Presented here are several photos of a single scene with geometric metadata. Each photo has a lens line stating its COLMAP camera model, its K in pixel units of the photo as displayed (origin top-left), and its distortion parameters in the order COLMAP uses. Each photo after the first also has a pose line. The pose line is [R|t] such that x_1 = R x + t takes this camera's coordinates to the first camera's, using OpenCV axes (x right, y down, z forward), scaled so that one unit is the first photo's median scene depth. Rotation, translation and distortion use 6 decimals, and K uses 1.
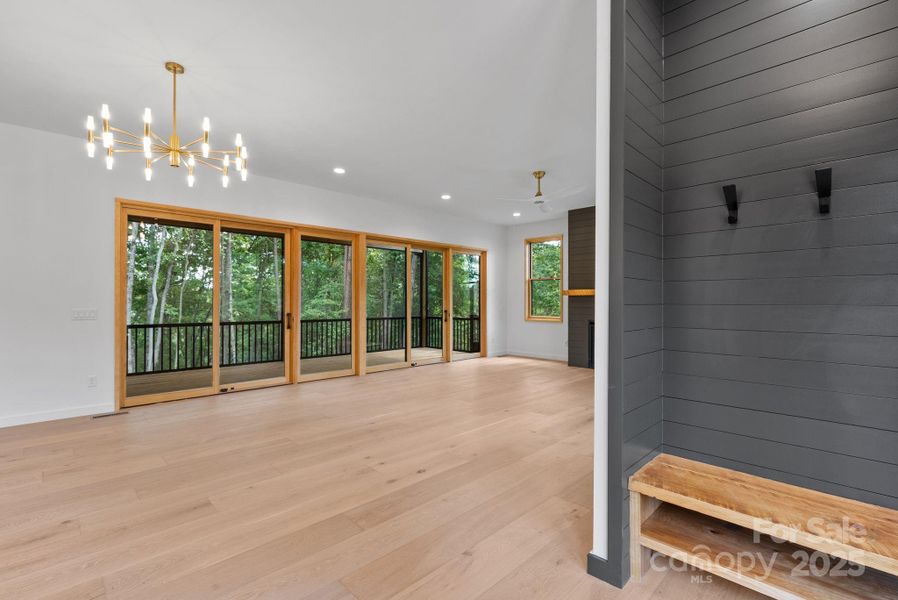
lens RADIAL K [[417.5, 0, 449.0], [0, 417.5, 300.0], [0, 0, 1]] dist [-0.007997, -0.000258]
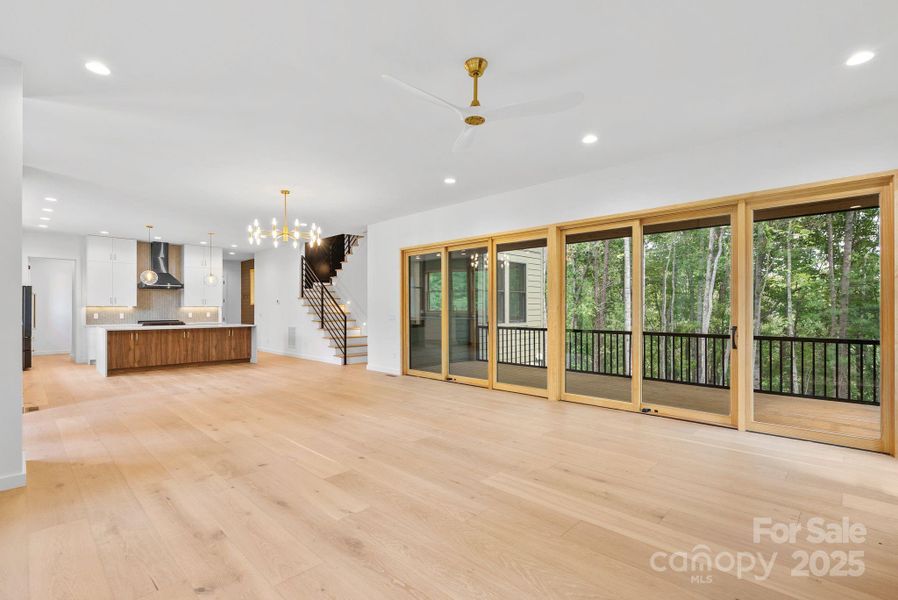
lens RADIAL K [[419.3, 0, 442.6], [0, 419.3, 308.1], [0, 0, 1]] dist [0.000801, 0.000257]
pose [[0.004372, -0.004517, -0.999980, 0.540589], [0.003952, 0.999982, -0.004500, 0.003021], [0.999983, -0.003932, 0.004389, 0.701374]]
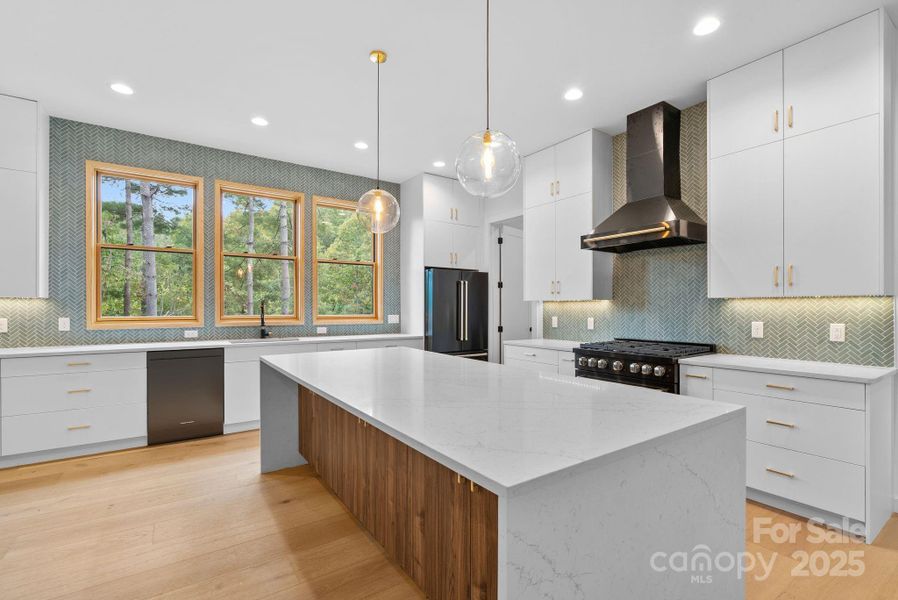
lens RADIAL K [[415.7, 0, 446.4], [0, 415.7, 297.9], [0, 0, 1]] dist [-0.002626, -0.000029]
pose [[-0.983057, 0.001166, 0.183299, -0.720255], [-0.003180, 0.999721, -0.023416, -0.002578], [-0.183275, -0.023602, -0.982778, 0.269644]]
